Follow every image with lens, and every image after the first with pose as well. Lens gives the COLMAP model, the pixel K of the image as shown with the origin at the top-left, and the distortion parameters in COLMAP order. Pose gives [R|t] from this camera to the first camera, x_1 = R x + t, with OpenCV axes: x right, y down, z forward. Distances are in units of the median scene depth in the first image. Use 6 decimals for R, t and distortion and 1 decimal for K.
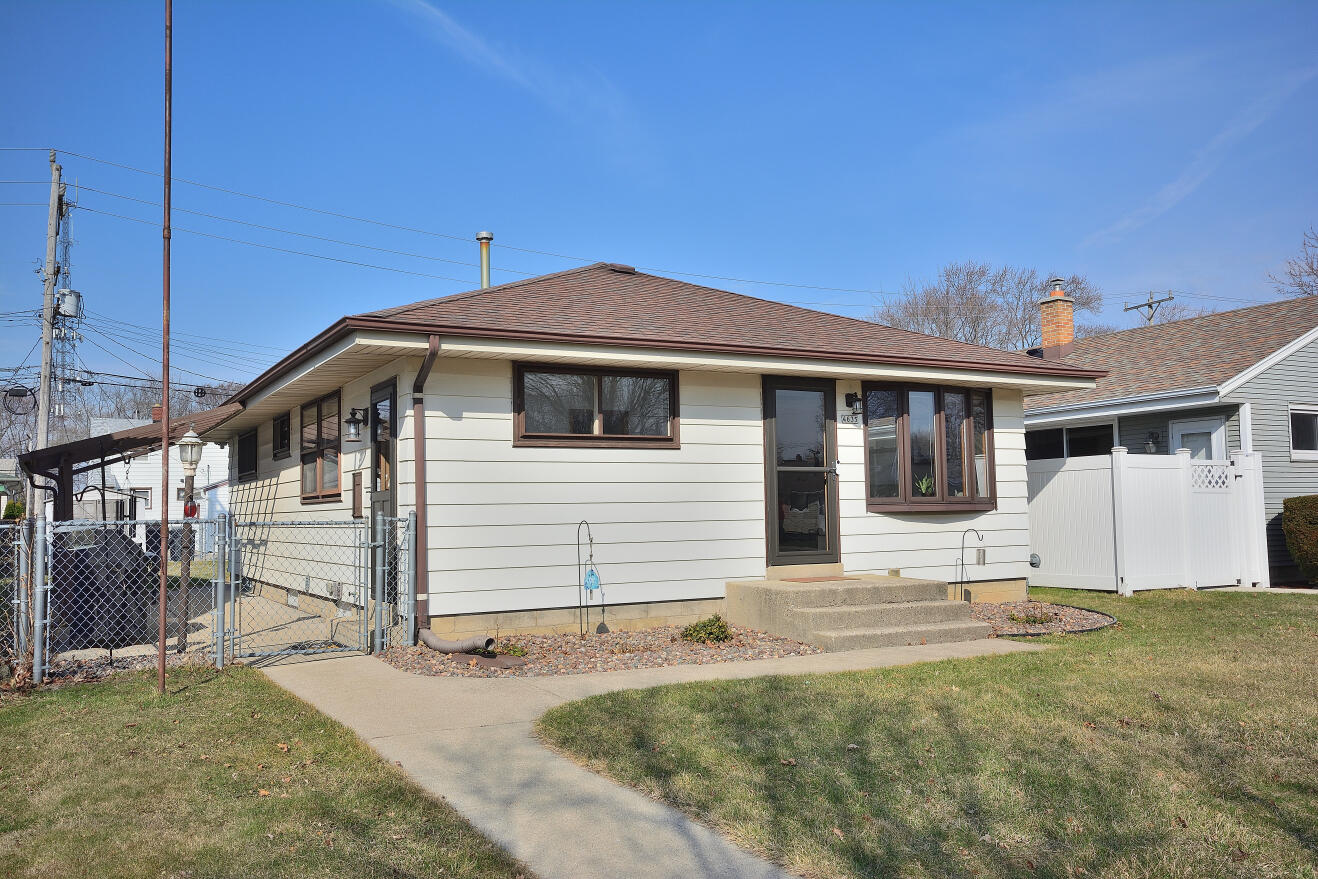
lens RADIAL K [[1078.7, 0, 659.1], [0, 1078.7, 456.2], [0, 0, 1]] dist [-0.000365, 0.010236]
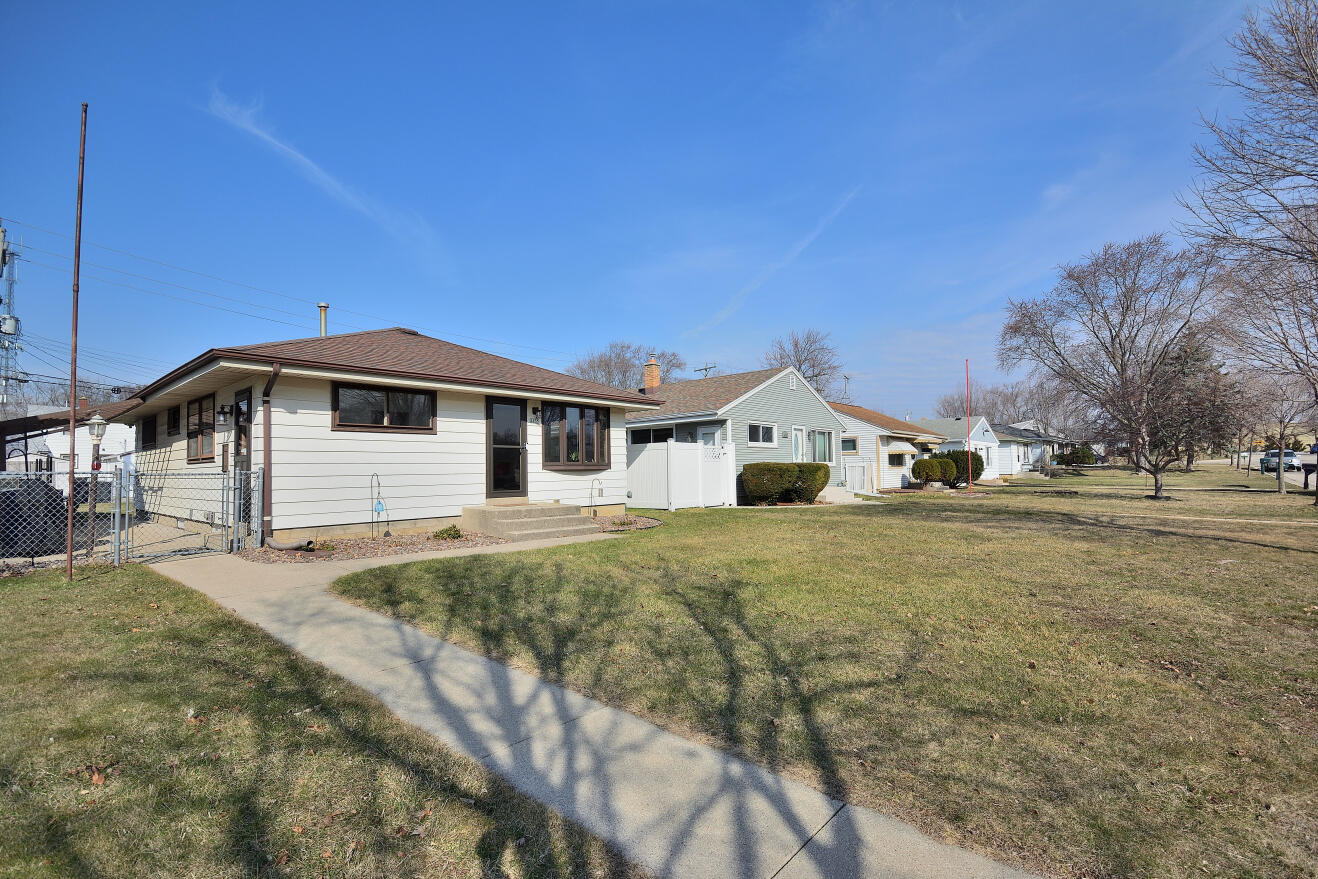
lens RADIAL K [[589.6, 0, 655.1], [0, 589.6, 448.7], [0, 0, 1]] dist [0.012781, -0.013414]
pose [[0.945090, 0.015123, 0.326460, 0.041122], [-0.018788, 0.999791, 0.008077, 0.002487], [-0.326269, -0.013768, 0.945177, -0.056851]]
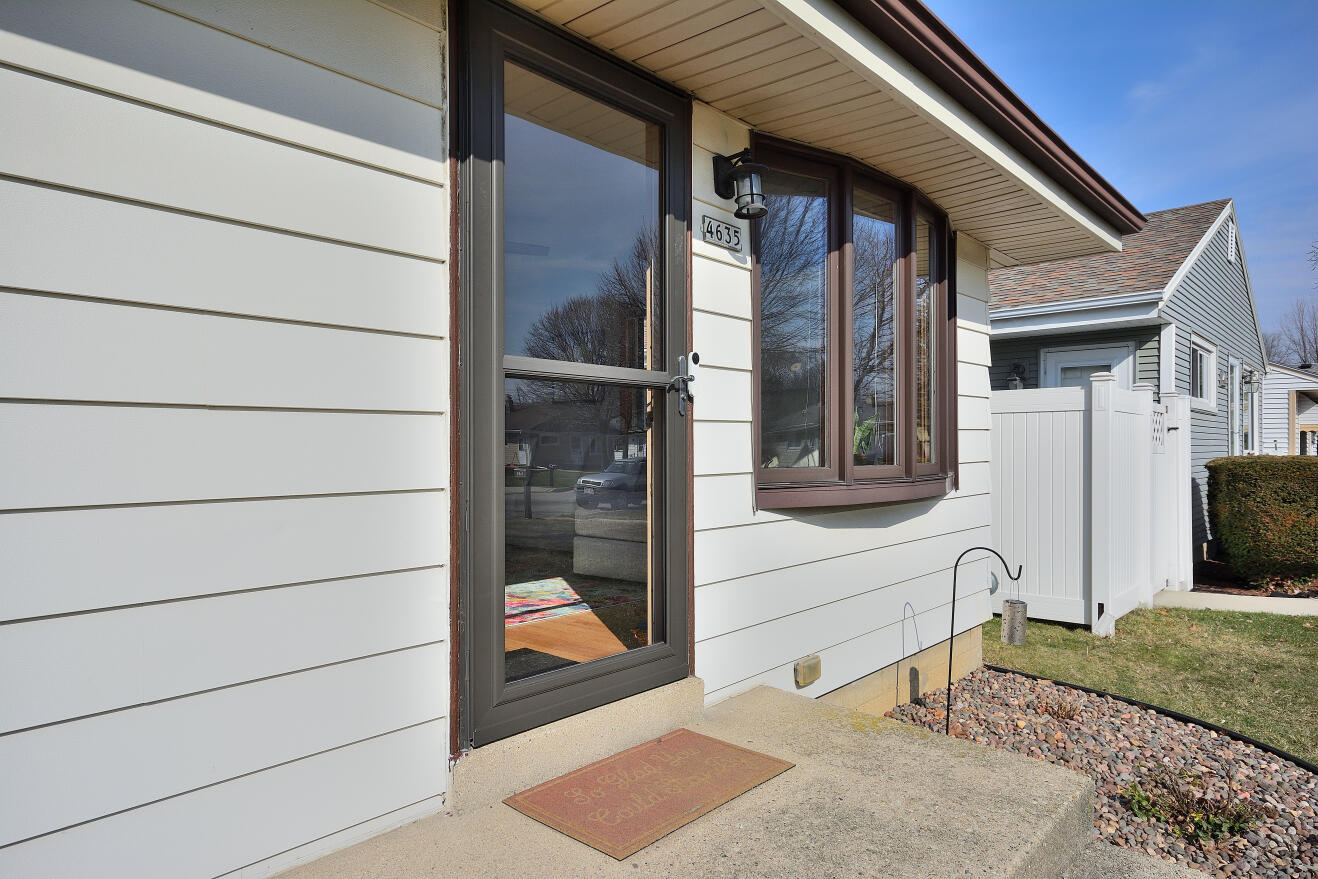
lens RADIAL K [[803.7, 0, 659.0], [0, 803.7, 439.5], [0, 0, 1]] dist [0.028552, 0.000116]
pose [[0.945151, 0.019940, 0.326023, 0.082456], [-0.034714, 0.998614, 0.039561, 0.021151], [-0.324783, -0.048708, 0.944534, 0.808377]]
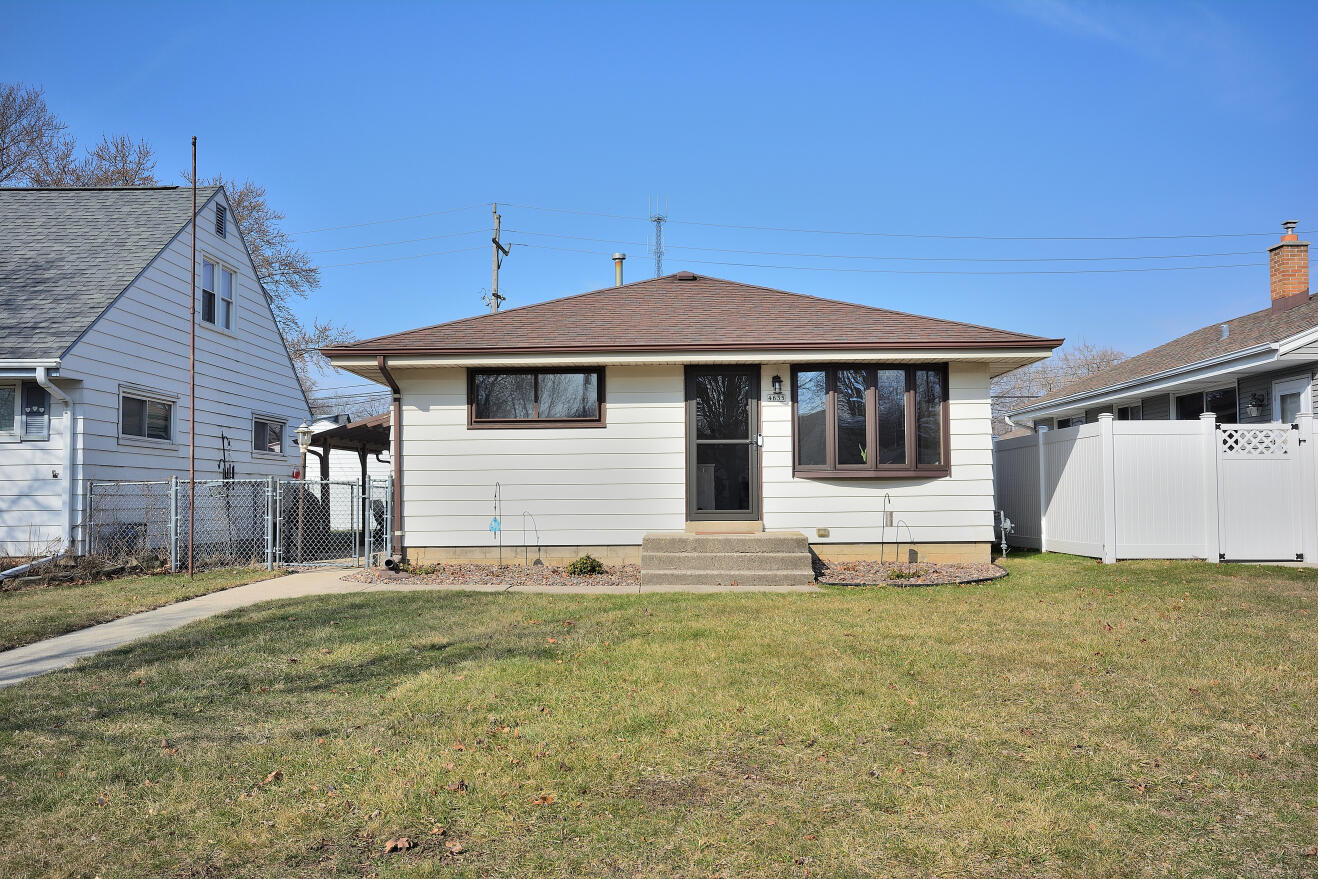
lens RADIAL K [[1078.7, 0, 659.1], [0, 1078.7, 456.2], [0, 0, 1]] dist [-0.000365, 0.010236]
pose [[0.865045, -0.009107, -0.501612, 0.684862], [0.020278, 0.999653, 0.016822, 0.006698], [0.501284, -0.024724, 0.864929, -0.074287]]
